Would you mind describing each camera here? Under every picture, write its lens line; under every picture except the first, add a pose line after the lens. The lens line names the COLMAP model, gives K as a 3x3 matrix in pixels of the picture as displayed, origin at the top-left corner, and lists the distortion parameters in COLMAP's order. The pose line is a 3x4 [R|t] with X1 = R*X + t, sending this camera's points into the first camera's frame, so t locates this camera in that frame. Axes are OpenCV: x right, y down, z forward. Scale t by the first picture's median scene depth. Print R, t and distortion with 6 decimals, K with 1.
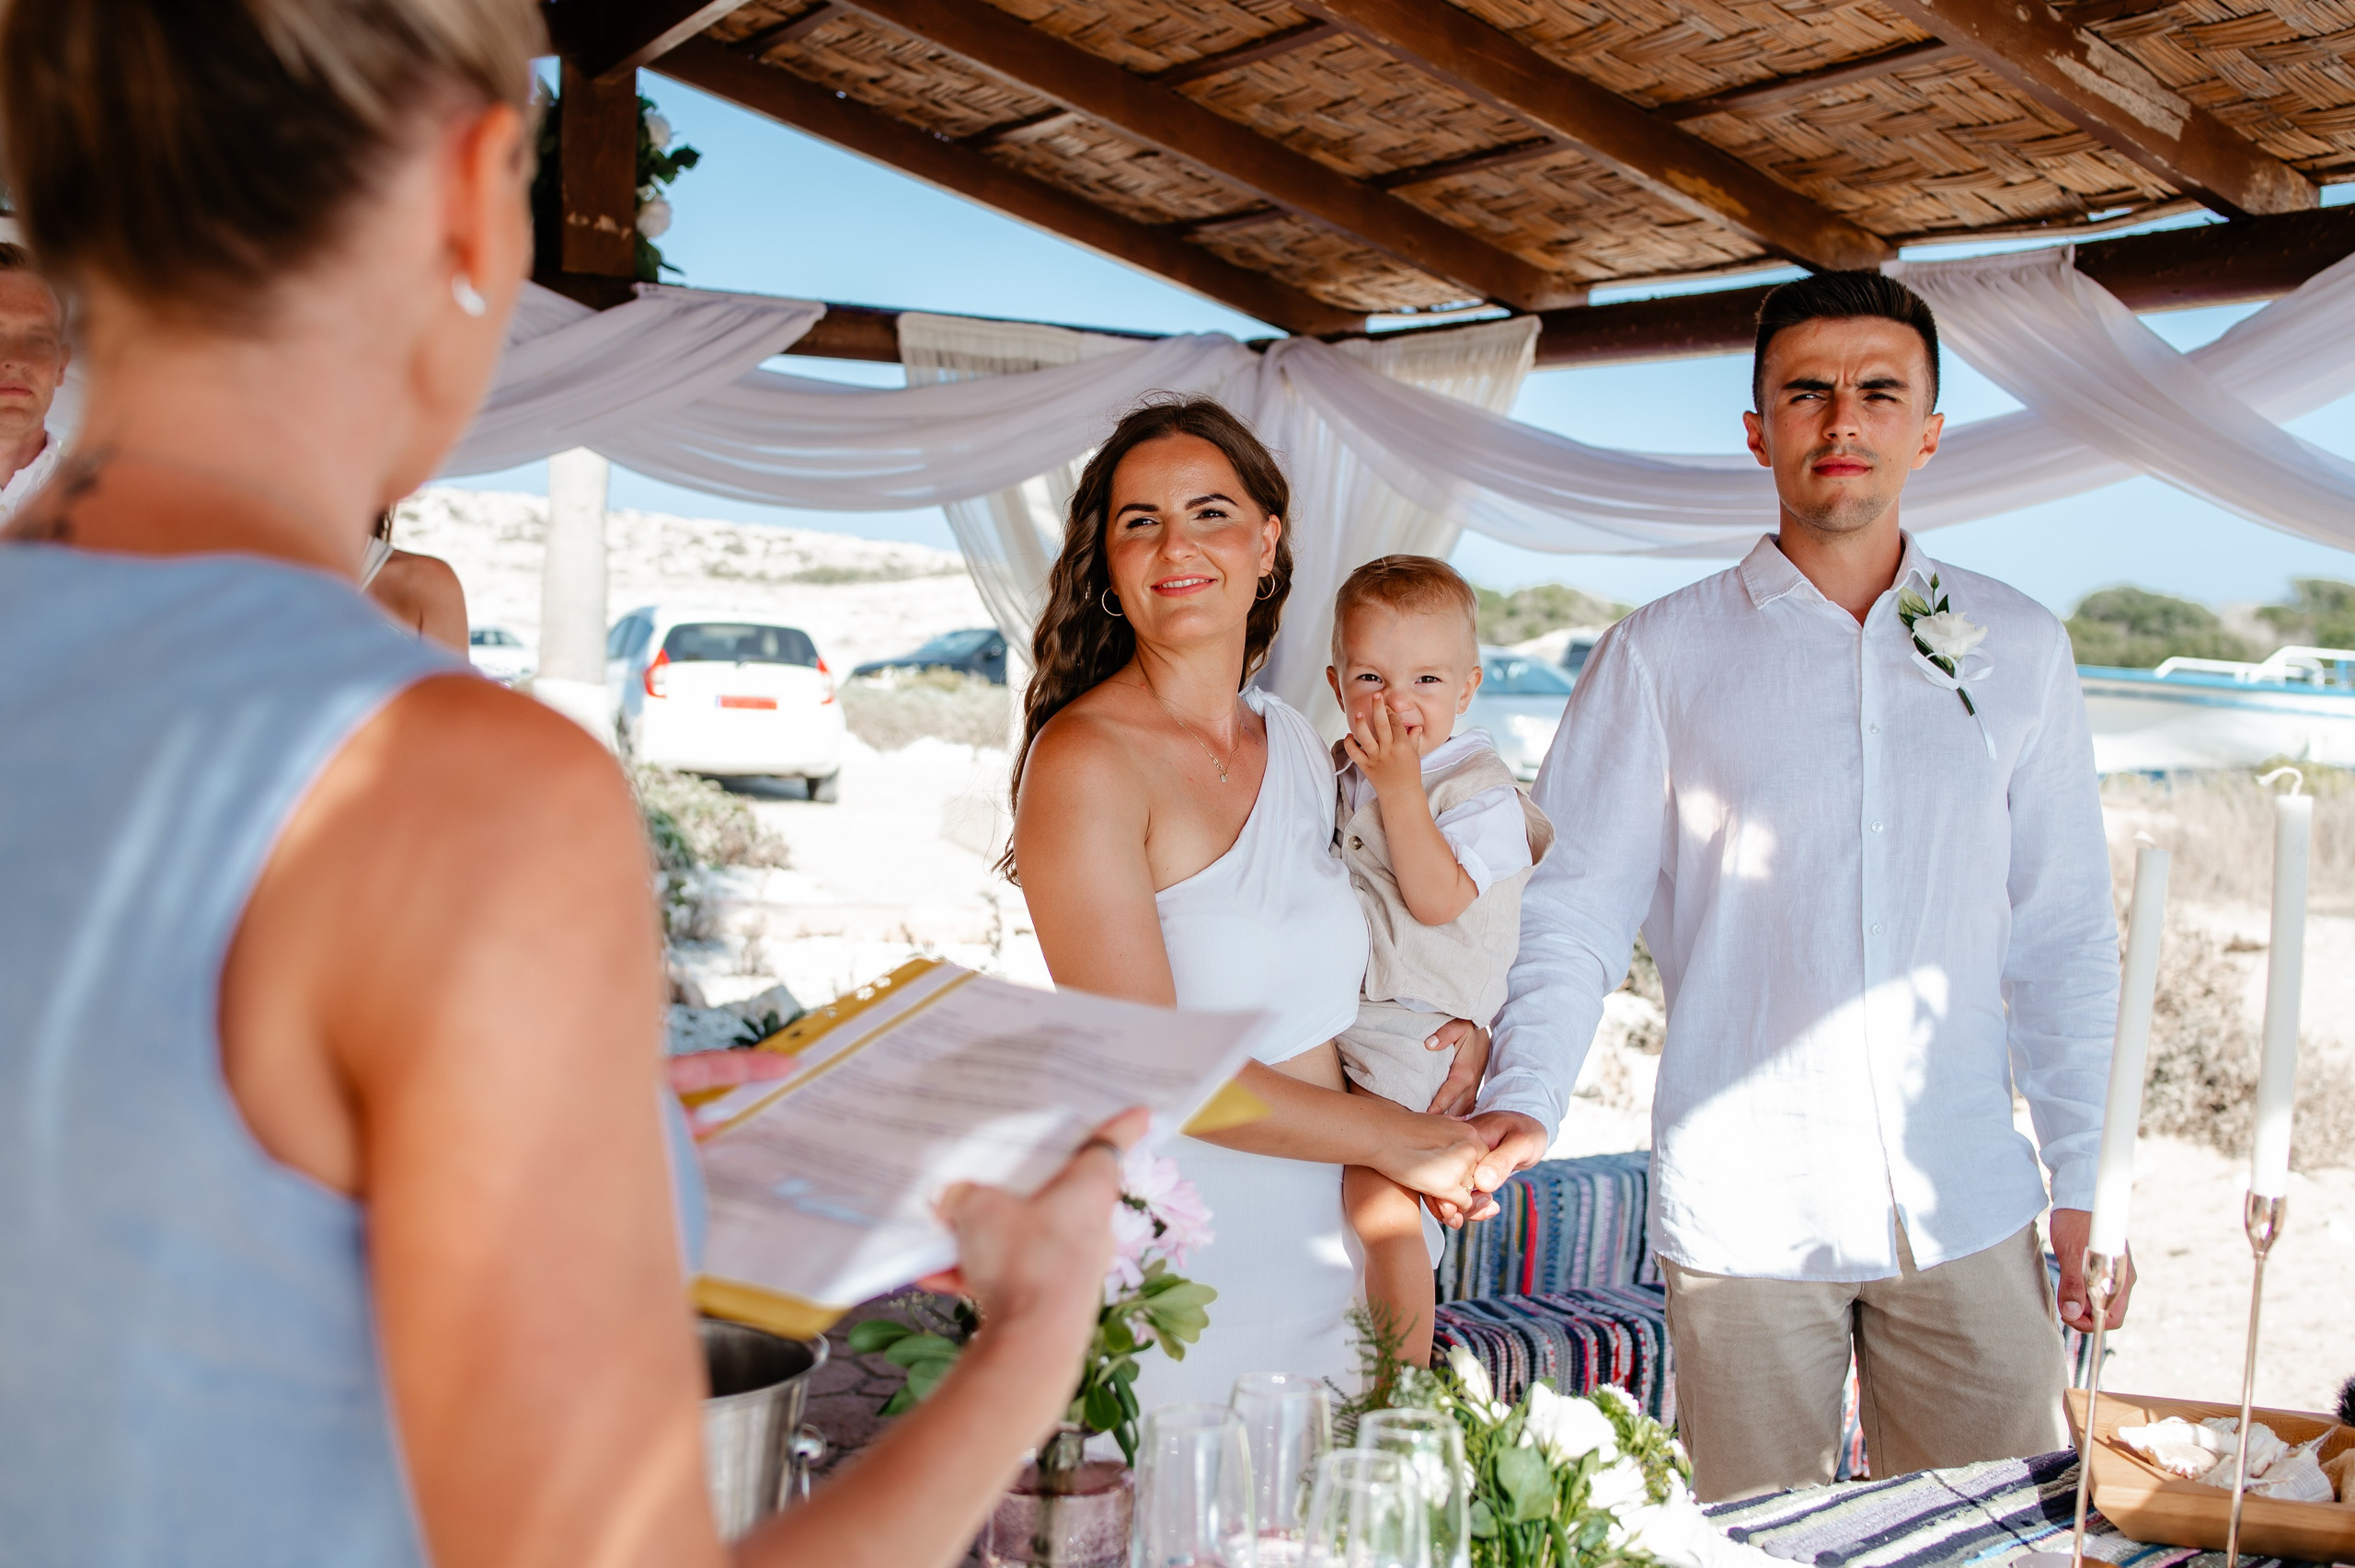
lens RADIAL K [[2401.0, 0, 1177.5], [0, 2401.0, 784.0], [0, 0, 1]] dist [-0.058839, 0.042150]
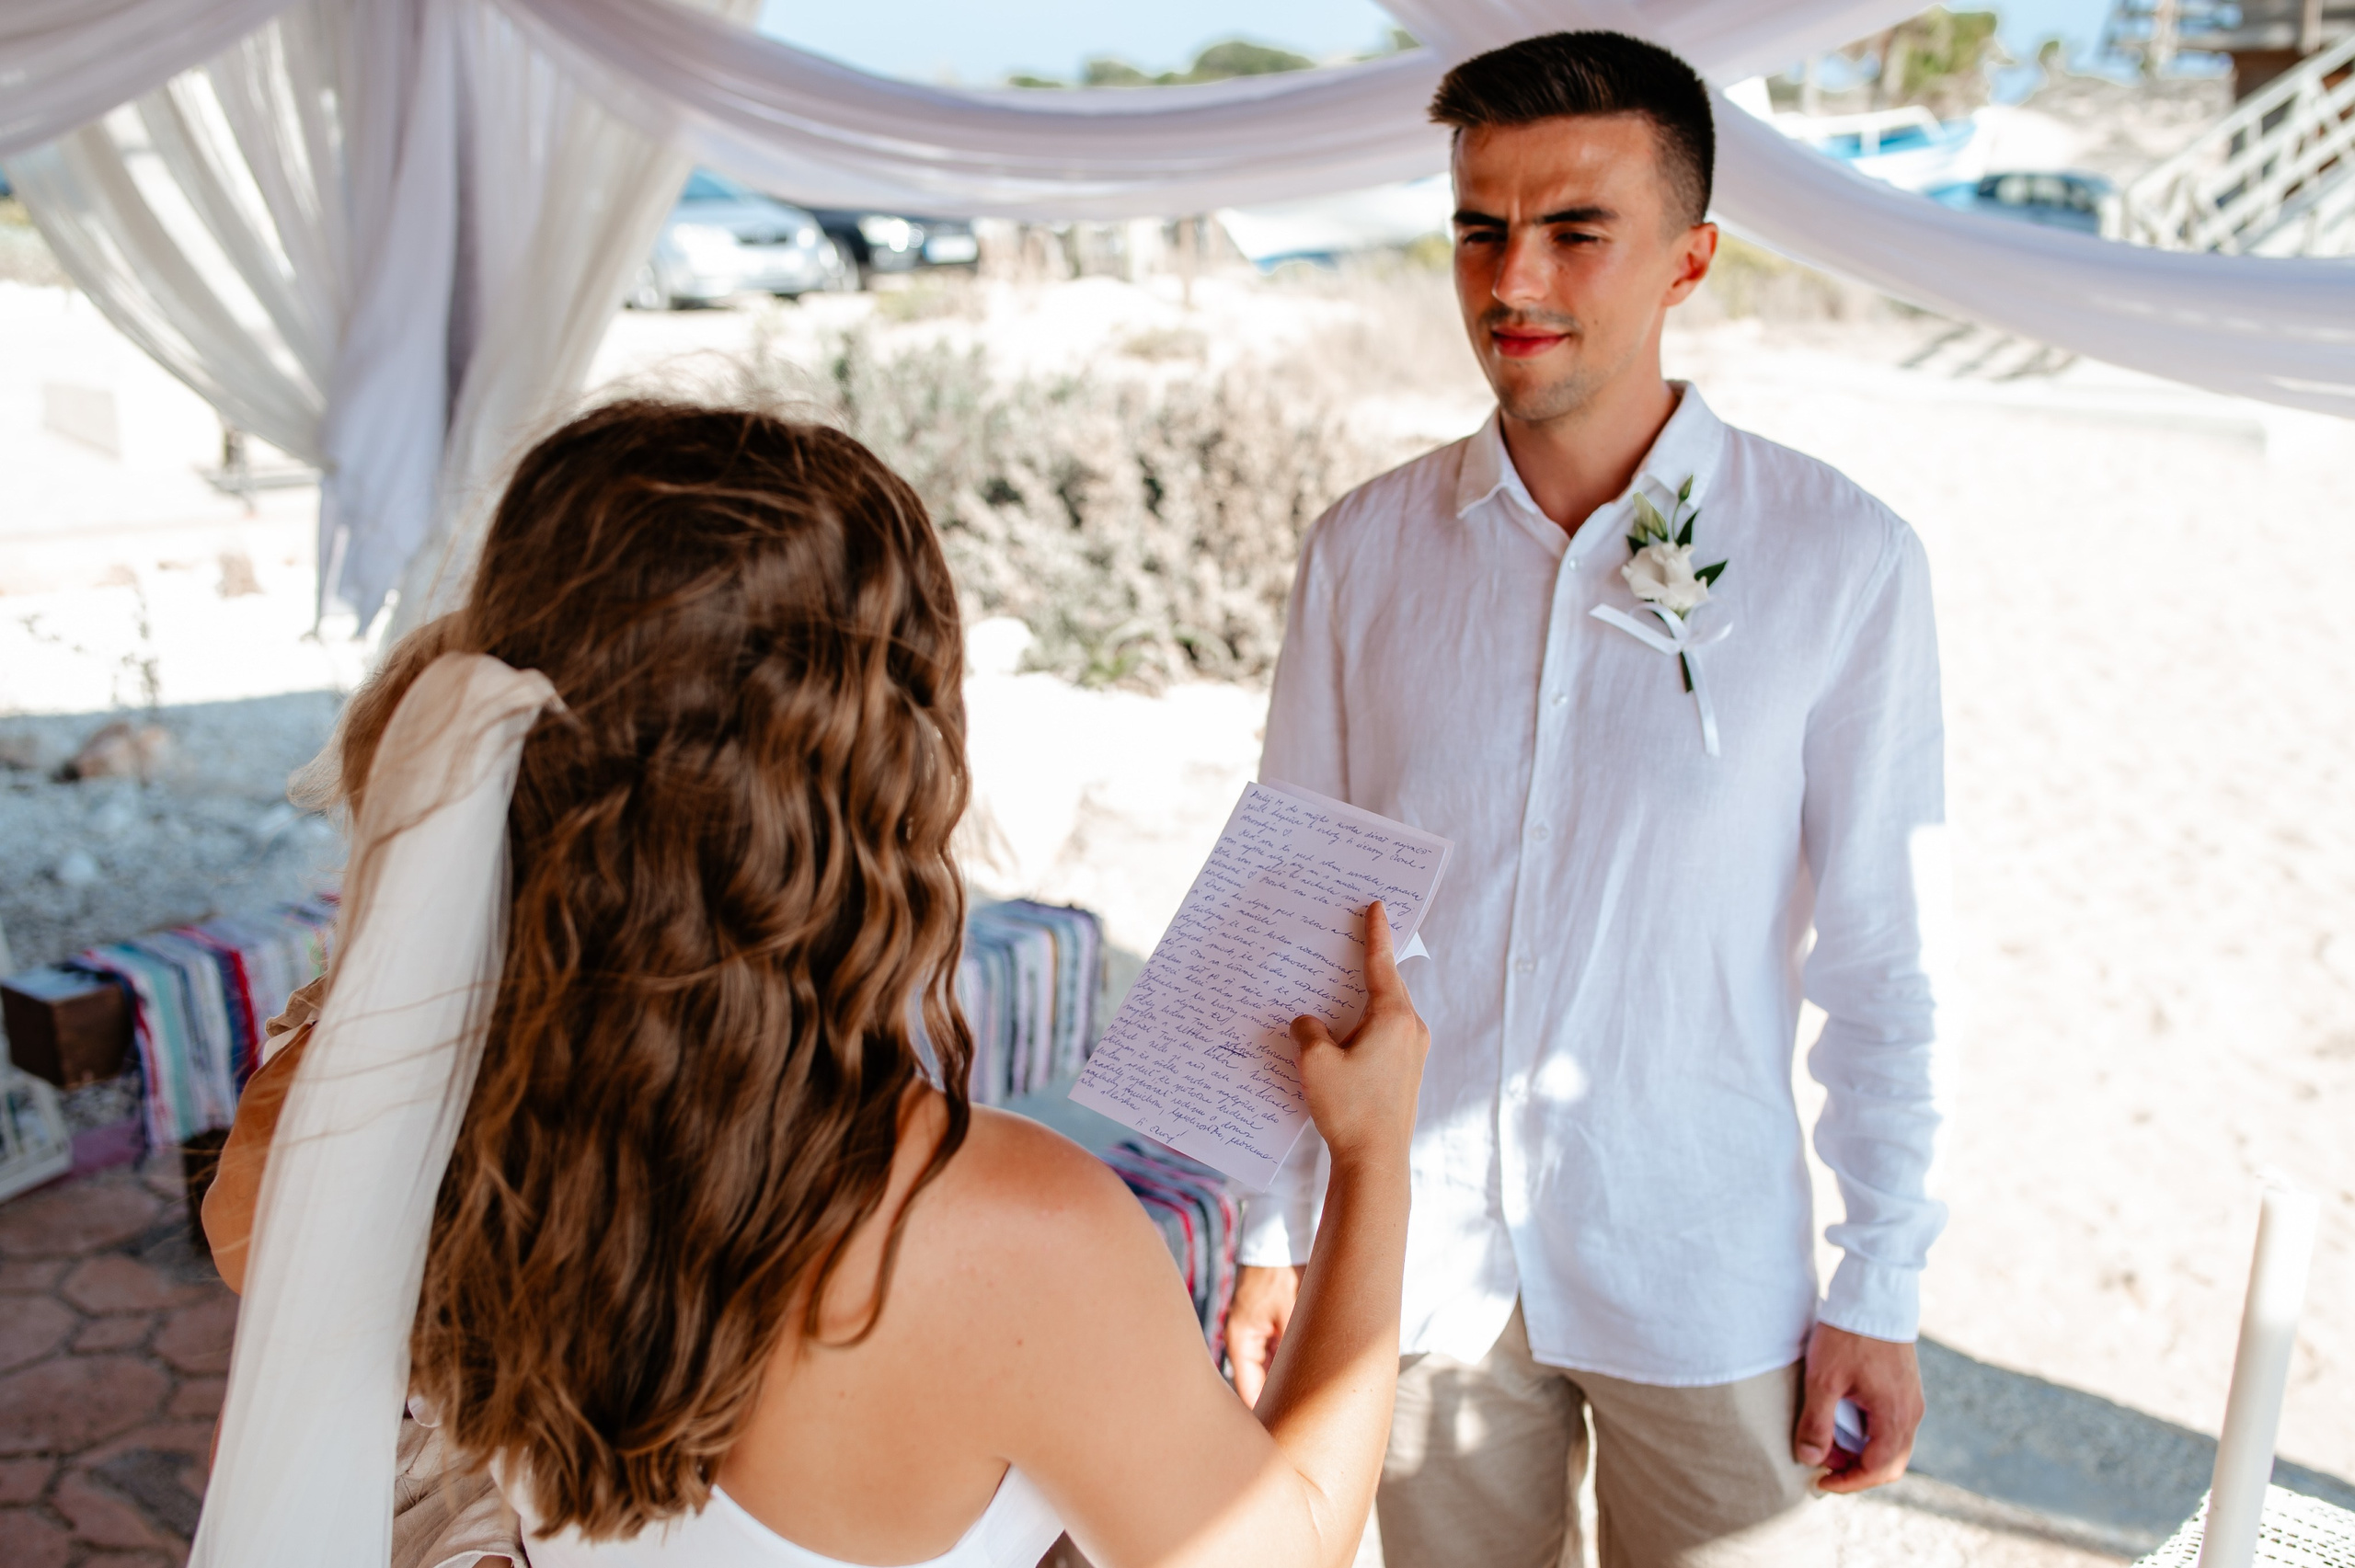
lens RADIAL K [[2344.7, 0, 1178.8], [0, 2344.7, 761.4], [0, 0, 1]] dist [-0.064420, 0.062773]
pose [[0.935570, -0.131376, 0.327793, -0.015901], [0.058527, 0.973071, 0.222952, -0.081777], [-0.348257, -0.189403, 0.918065, 0.204399]]
